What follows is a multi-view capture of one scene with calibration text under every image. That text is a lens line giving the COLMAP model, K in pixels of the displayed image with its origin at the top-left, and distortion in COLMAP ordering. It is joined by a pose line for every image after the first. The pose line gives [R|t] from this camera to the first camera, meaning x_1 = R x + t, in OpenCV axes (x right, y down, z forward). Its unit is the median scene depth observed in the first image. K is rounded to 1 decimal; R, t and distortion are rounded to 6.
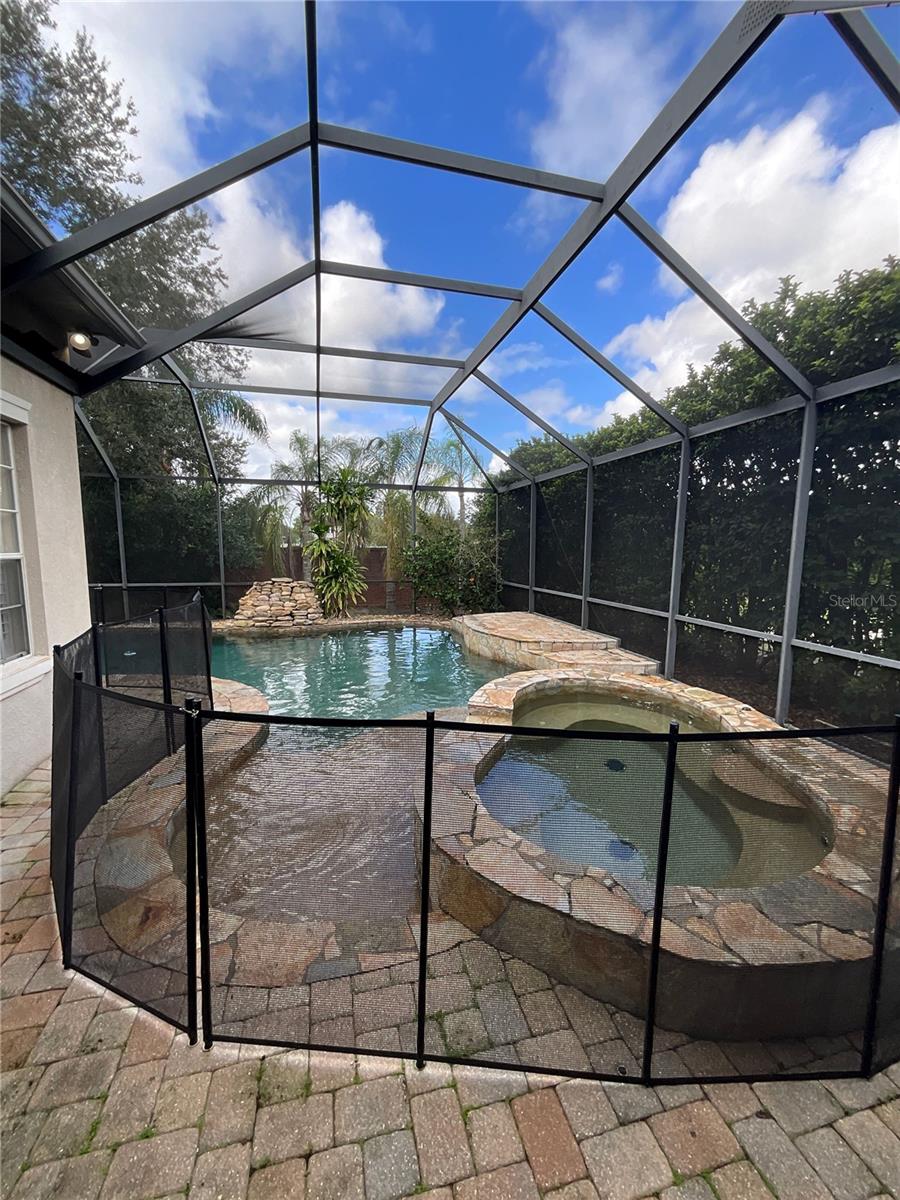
lens RADIAL K [[487.1, 0, 448.0], [0, 487.1, 598.3], [0, 0, 1]] dist [0.008258, -0.000316]
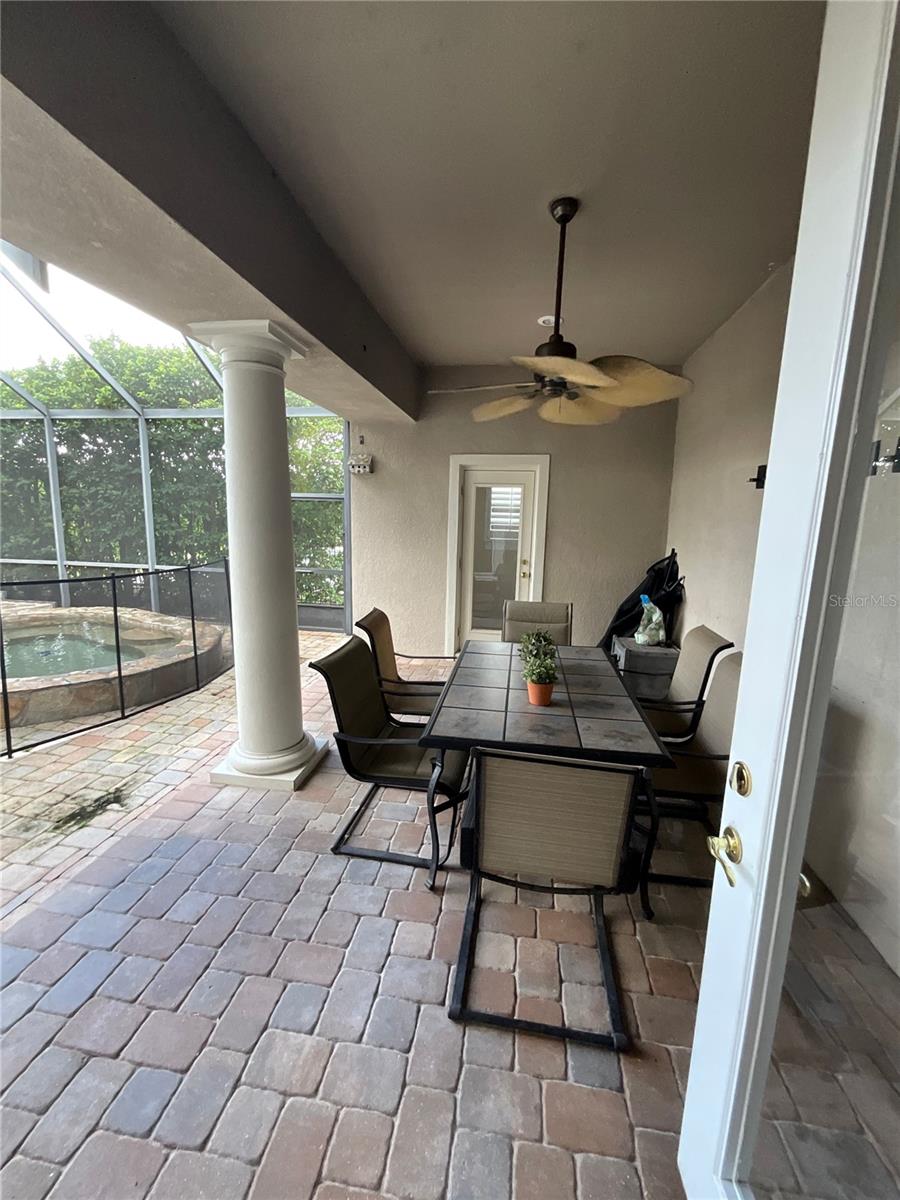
lens RADIAL K [[487.1, 0, 448.8], [0, 487.1, 599.4], [0, 0, 1]] dist [0.008258, -0.000316]
pose [[0.397067, -0.147755, 0.905818, -0.338656], [0.082860, 0.988697, 0.124952, 0.063677], [-0.914041, 0.025442, 0.404822, -0.470705]]
